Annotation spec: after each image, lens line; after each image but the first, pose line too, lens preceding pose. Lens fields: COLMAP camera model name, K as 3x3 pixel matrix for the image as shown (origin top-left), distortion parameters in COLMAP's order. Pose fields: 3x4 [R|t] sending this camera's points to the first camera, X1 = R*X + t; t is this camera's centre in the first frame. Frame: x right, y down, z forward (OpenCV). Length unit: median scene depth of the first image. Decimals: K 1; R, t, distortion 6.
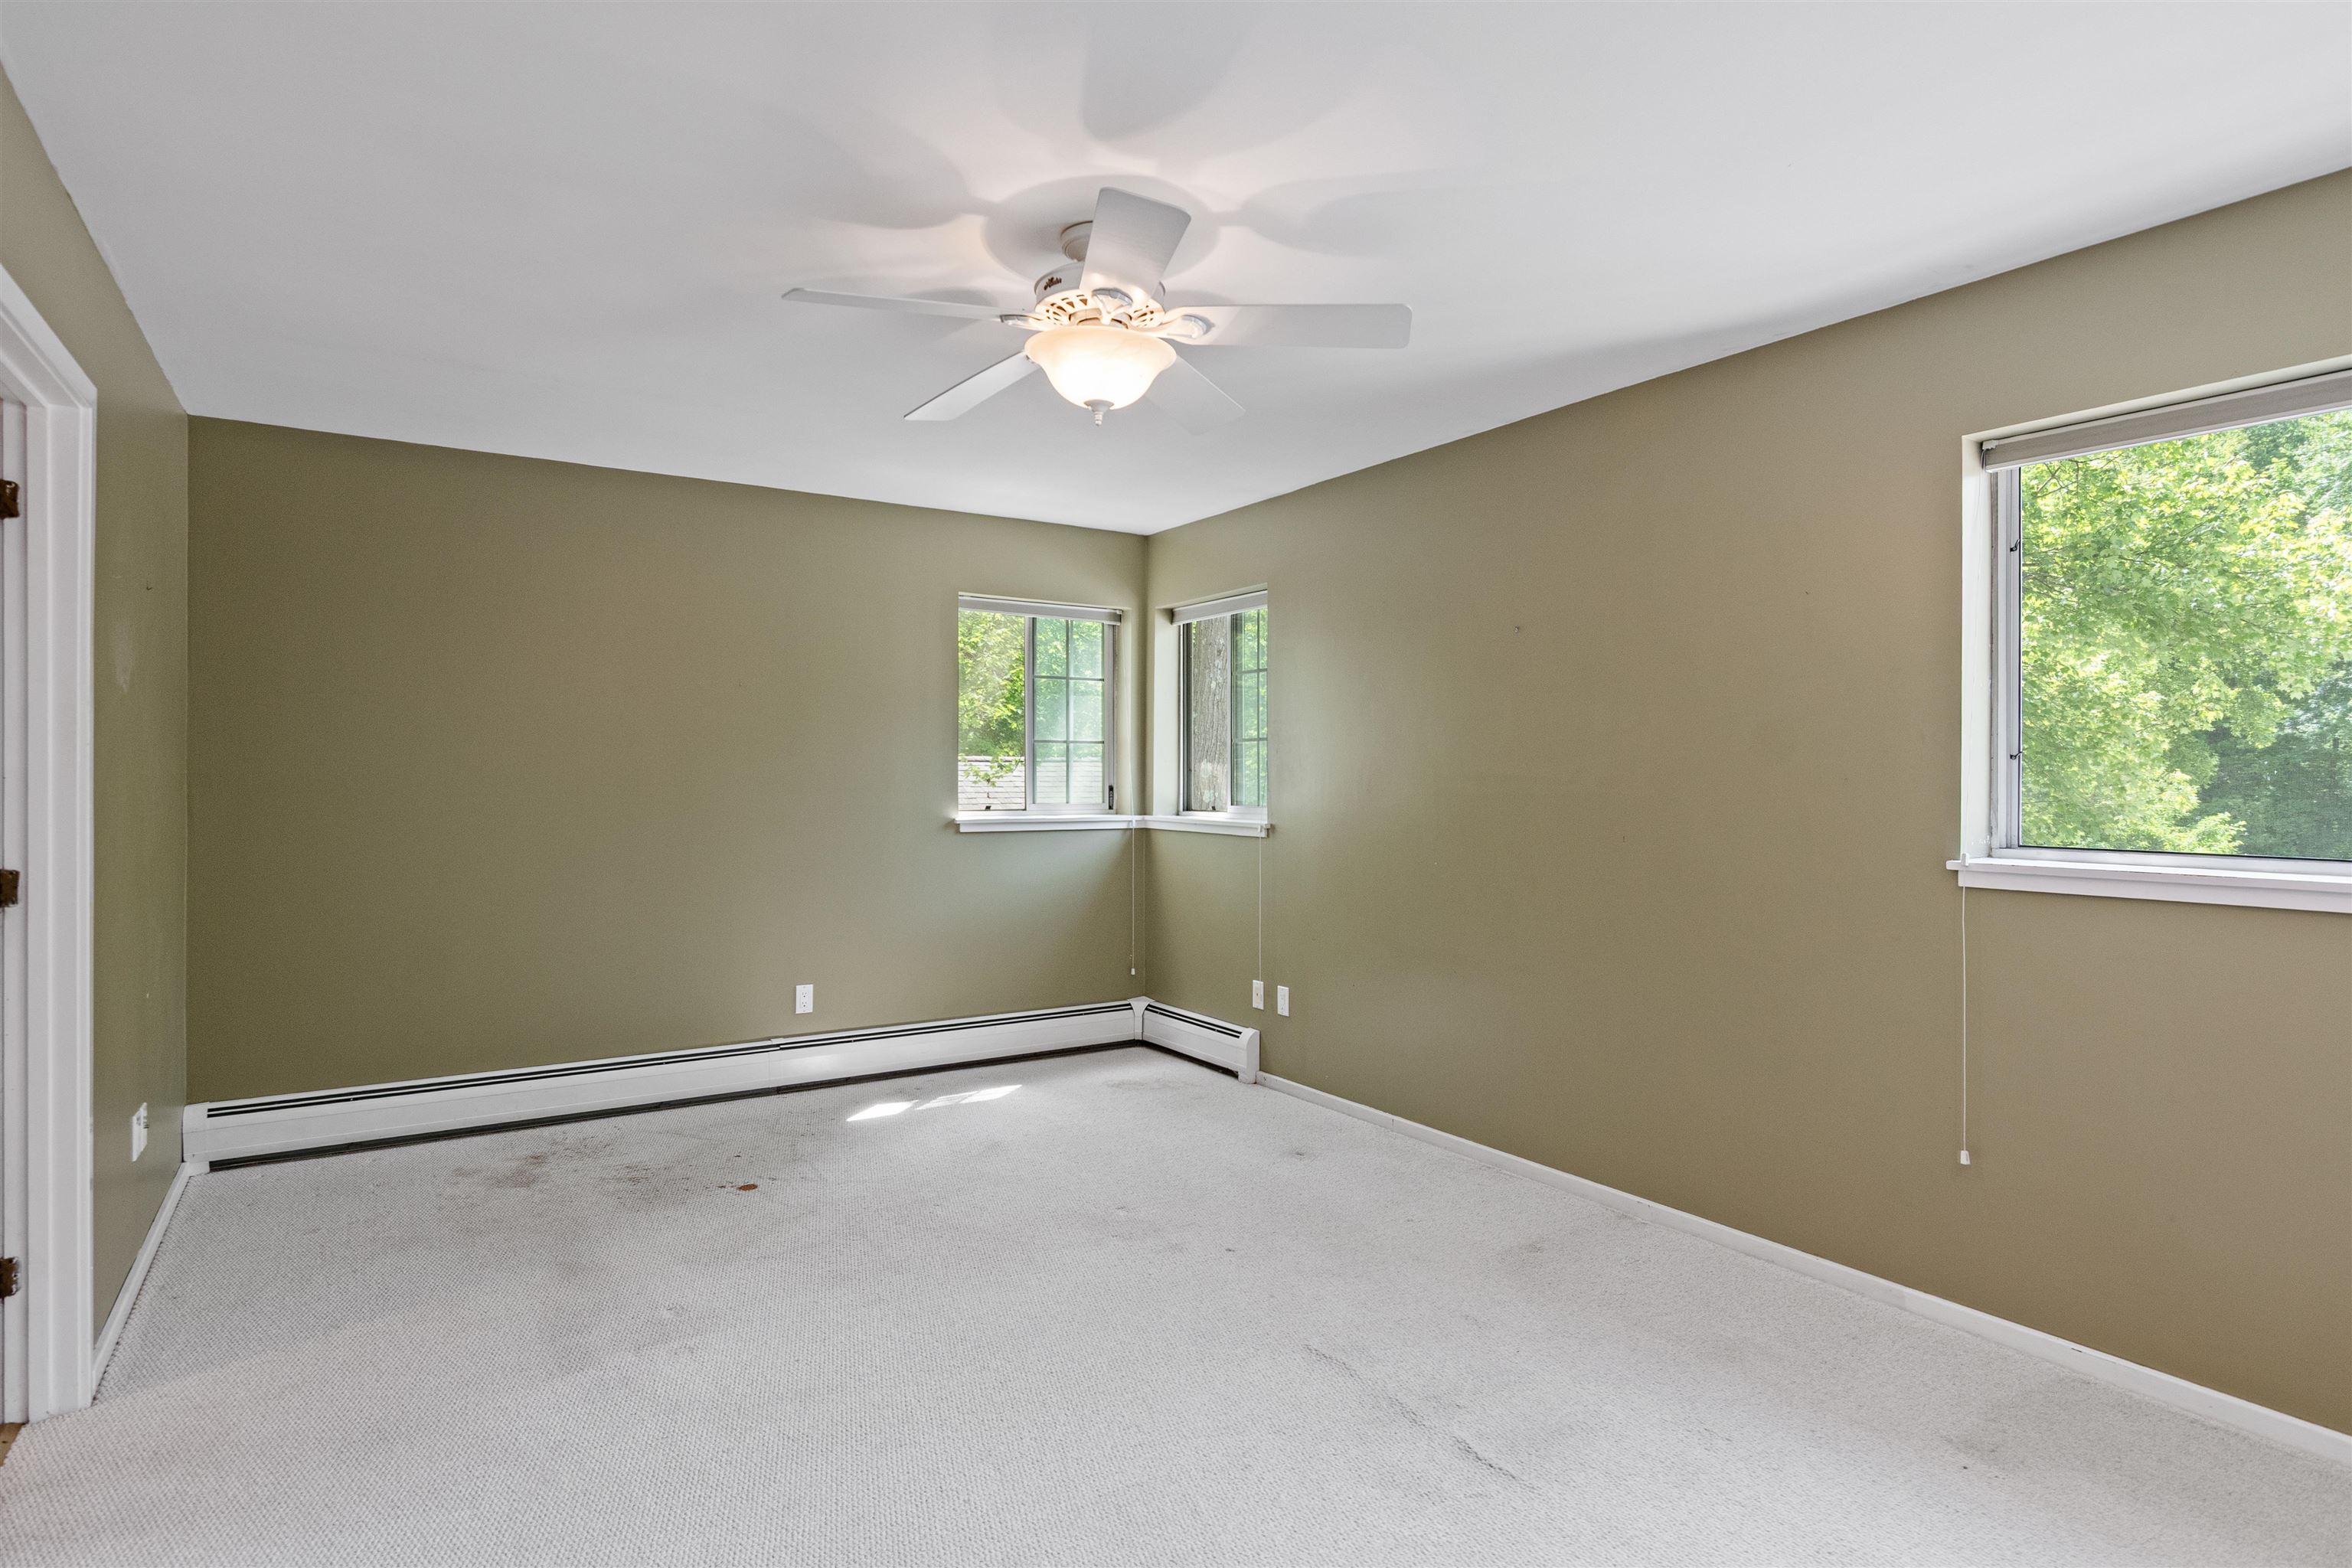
lens RADIAL K [[1204.4, 0, 1156.6], [0, 1204.4, 807.5], [0, 0, 1]] dist [-0.001957, 0.000037]
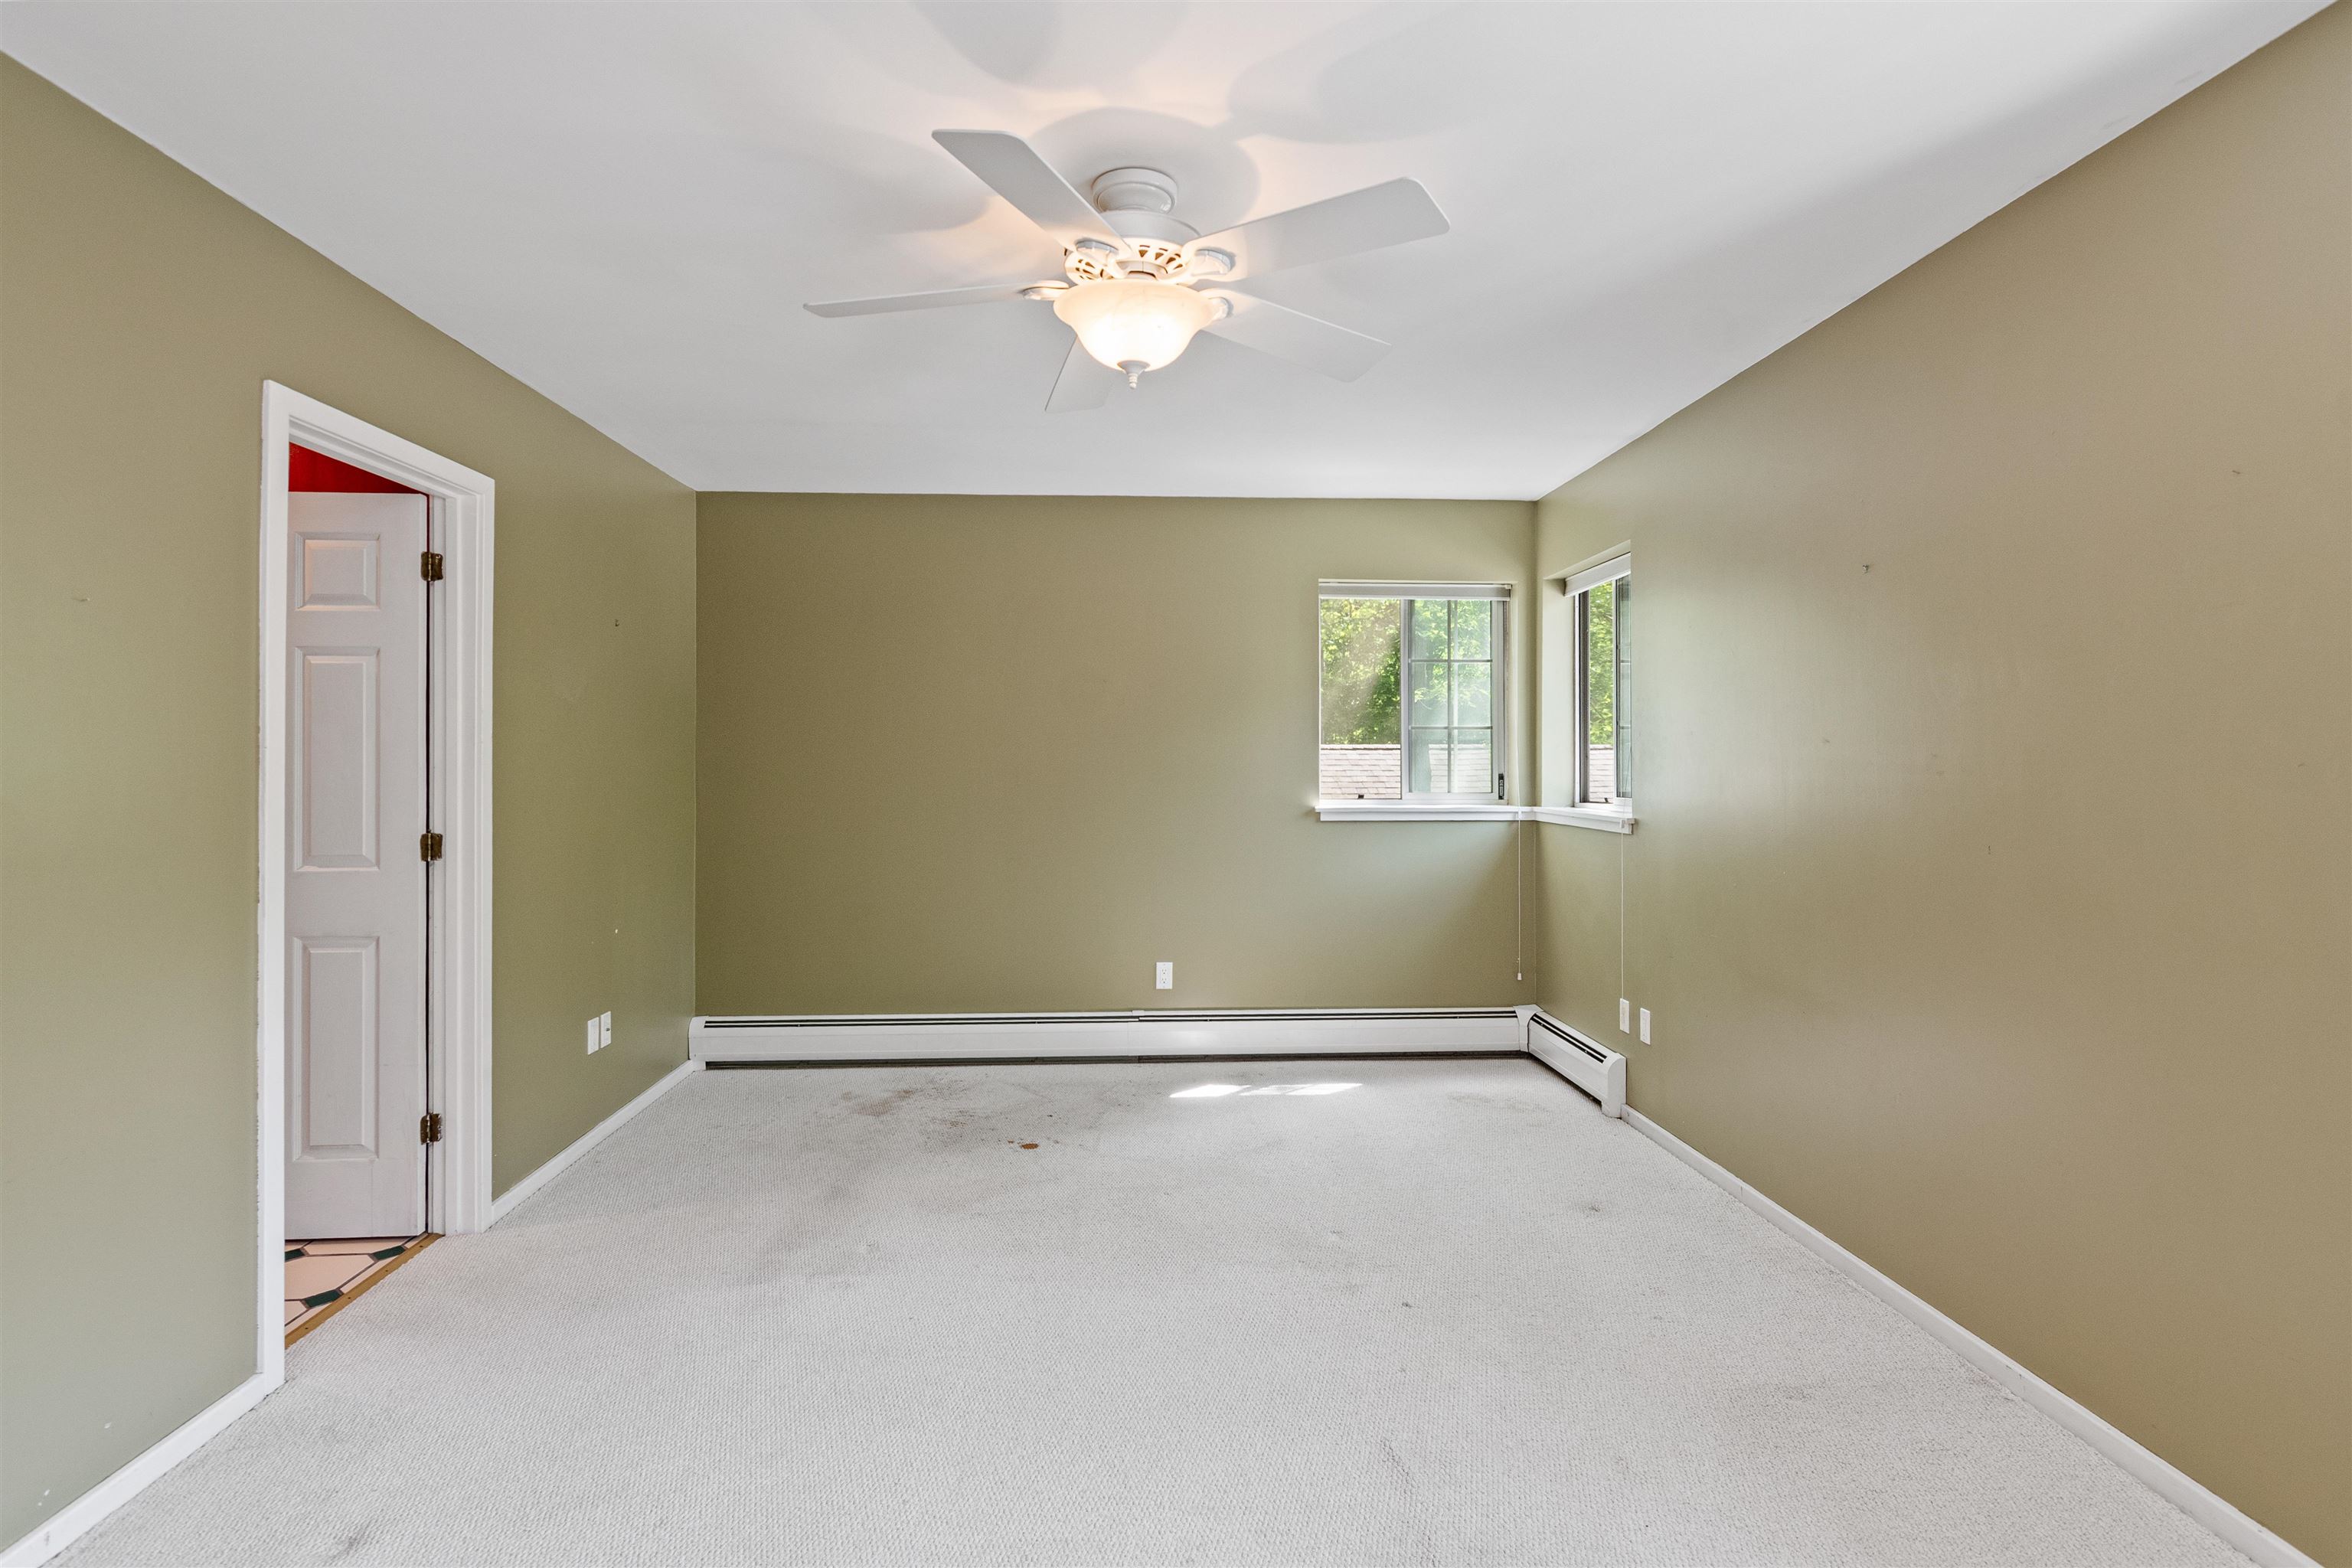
lens RADIAL K [[1155.1, 0, 1175.2], [0, 1155.1, 788.2], [0, 0, 1]] dist [0.000407, 0.000812]
pose [[0.872790, 0.006063, -0.488058, 0.186997], [-0.008956, 0.999953, -0.003594, -0.001848], [0.488013, 0.007508, 0.872804, 0.106073]]
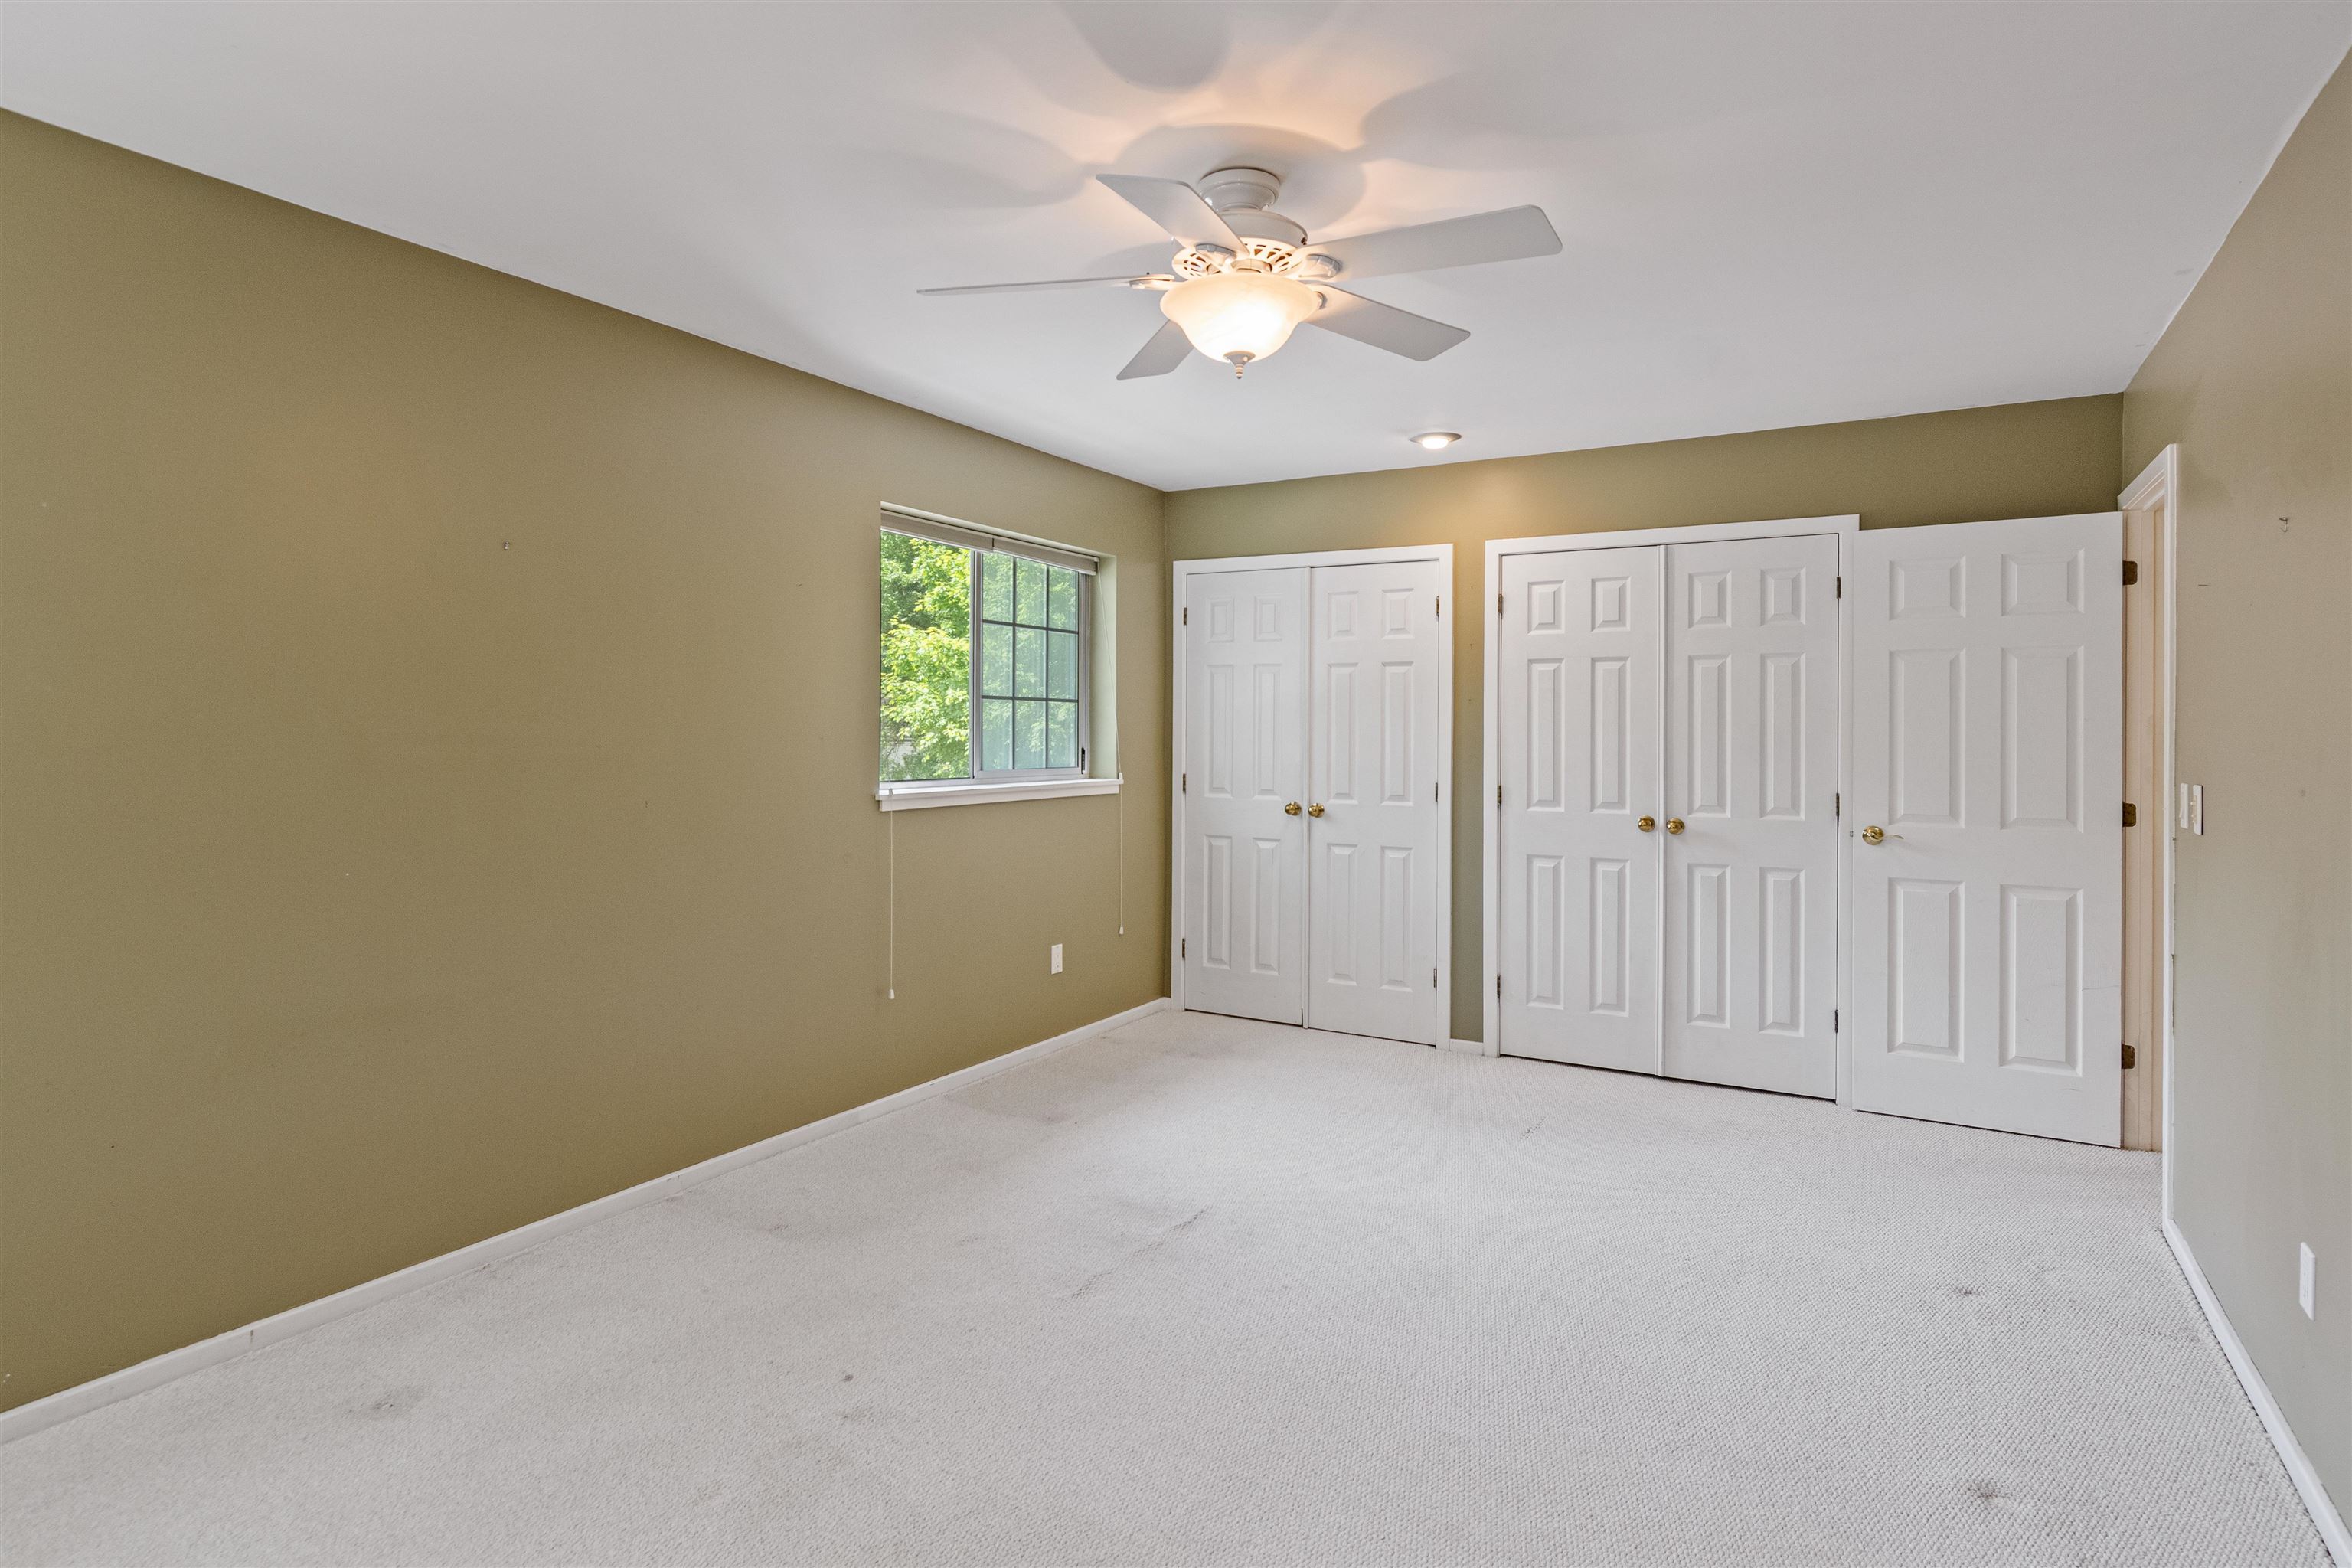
lens RADIAL K [[1303.2, 0, 1169.0], [0, 1303.2, 766.3], [0, 0, 1]] dist [0.000543, -0.000325]
pose [[-0.463423, -0.030350, 0.885617, -0.424760], [0.015622, 0.998978, 0.042409, -0.023458], [-0.885999, 0.033489, -0.462476, 0.686679]]
